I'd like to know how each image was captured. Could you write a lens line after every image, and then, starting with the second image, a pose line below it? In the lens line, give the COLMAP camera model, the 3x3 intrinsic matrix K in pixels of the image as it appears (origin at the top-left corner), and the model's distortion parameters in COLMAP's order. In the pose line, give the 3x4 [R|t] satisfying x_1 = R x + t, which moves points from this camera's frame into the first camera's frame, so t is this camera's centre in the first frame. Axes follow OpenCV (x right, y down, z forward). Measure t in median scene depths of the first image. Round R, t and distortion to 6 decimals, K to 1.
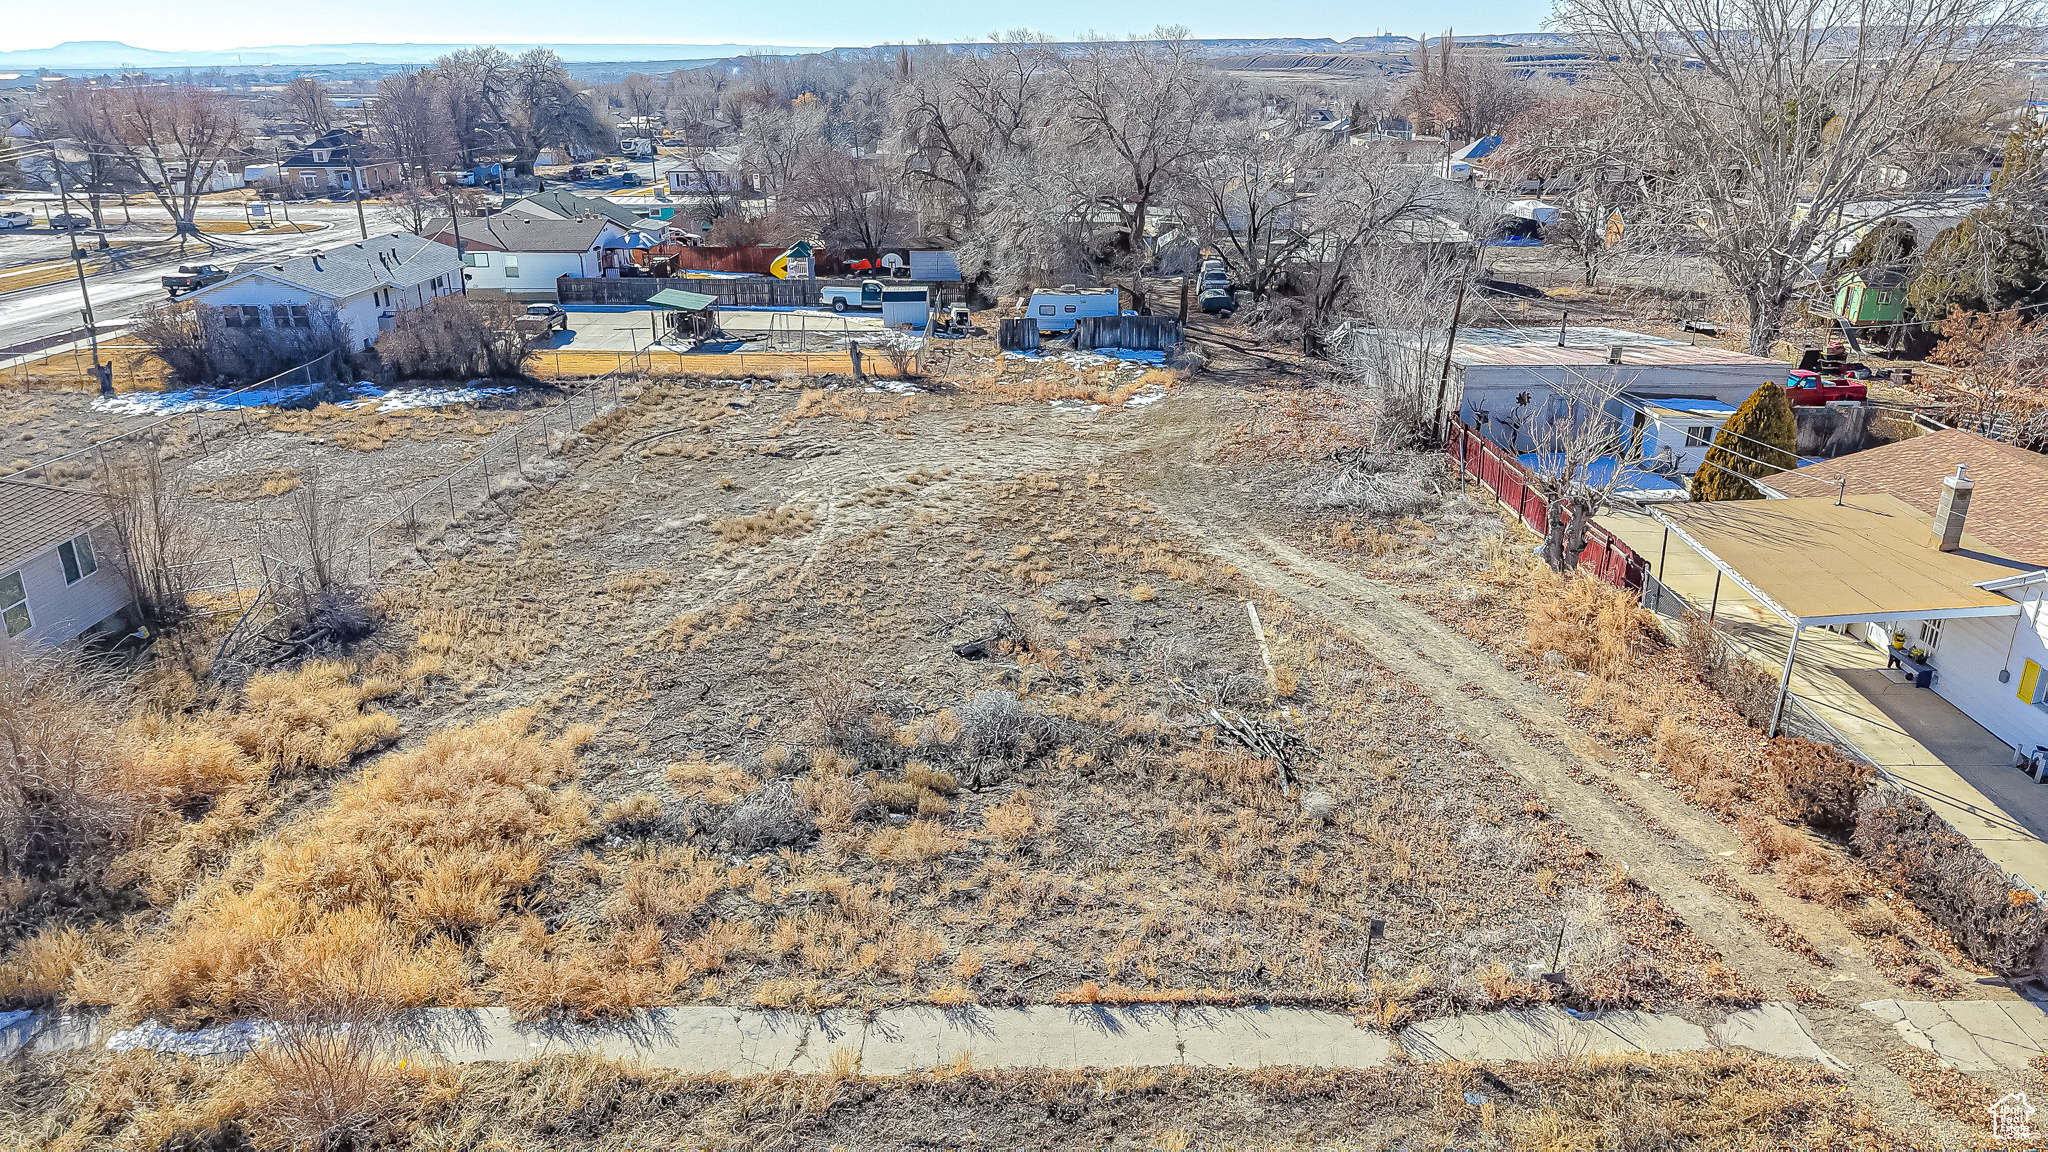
lens RADIAL K [[1372.4, 0, 1027.2], [0, 1372.4, 588.2], [0, 0, 1]] dist [0.028900, -0.036820]
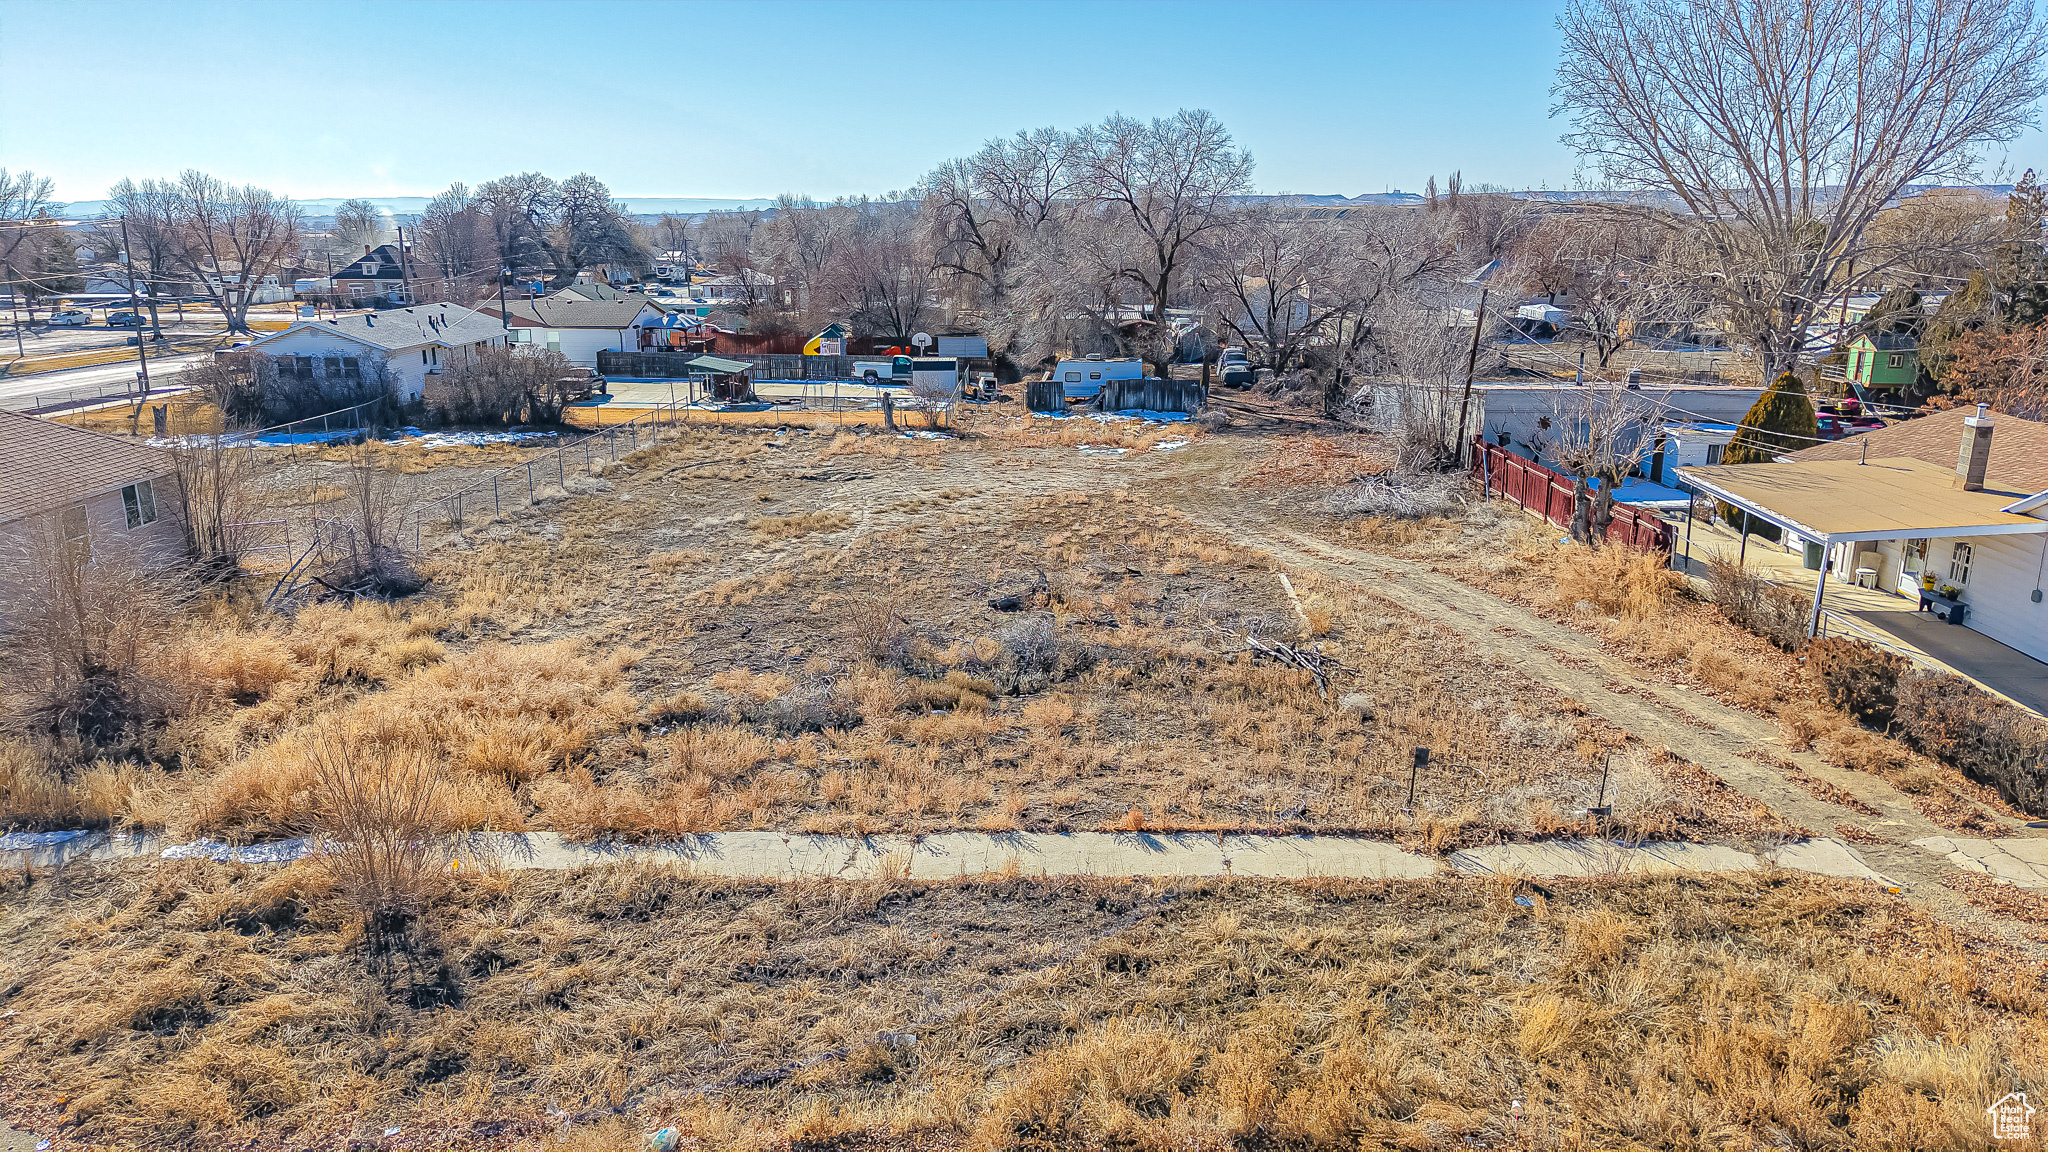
lens RADIAL K [[1372.4, 0, 1027.1], [0, 1372.4, 589.4], [0, 0, 1]] dist [0.028900, -0.036820]
pose [[0.999892, 0.008010, -0.012306, -0.014024], [-0.009214, 0.994828, -0.101151, 0.142263], [0.011432, 0.101254, 0.994795, -0.009704]]
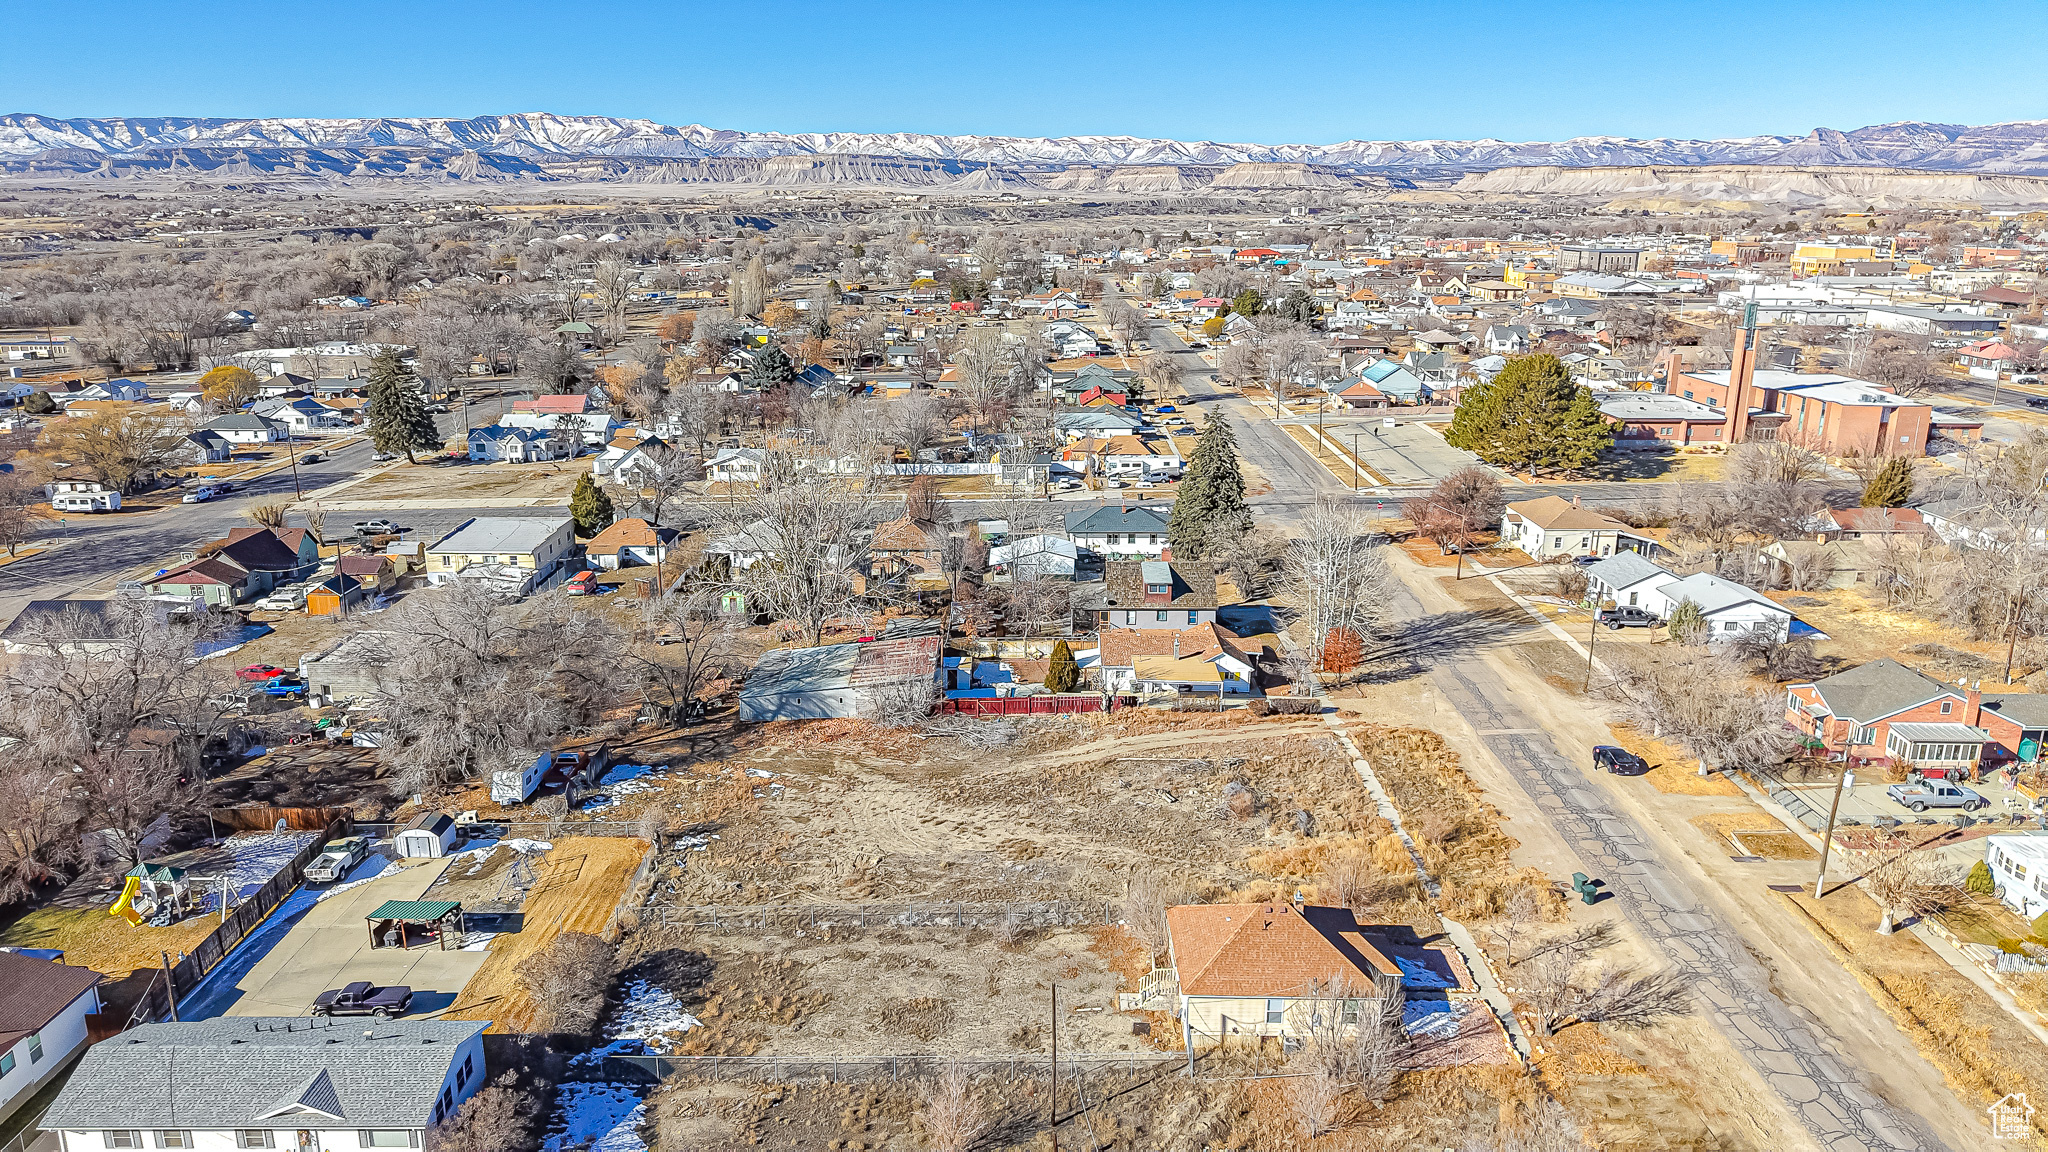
lens RADIAL K [[1372.4, 0, 1025.7], [0, 1372.4, 537.2], [0, 0, 1]] dist [0.028900, -0.036820]
pose [[0.002066, -0.231186, 0.972907, -2.898429], [0.354848, 0.909766, 0.215429, -1.267352], [-0.934922, 0.344789, 0.083915, 0.884312]]
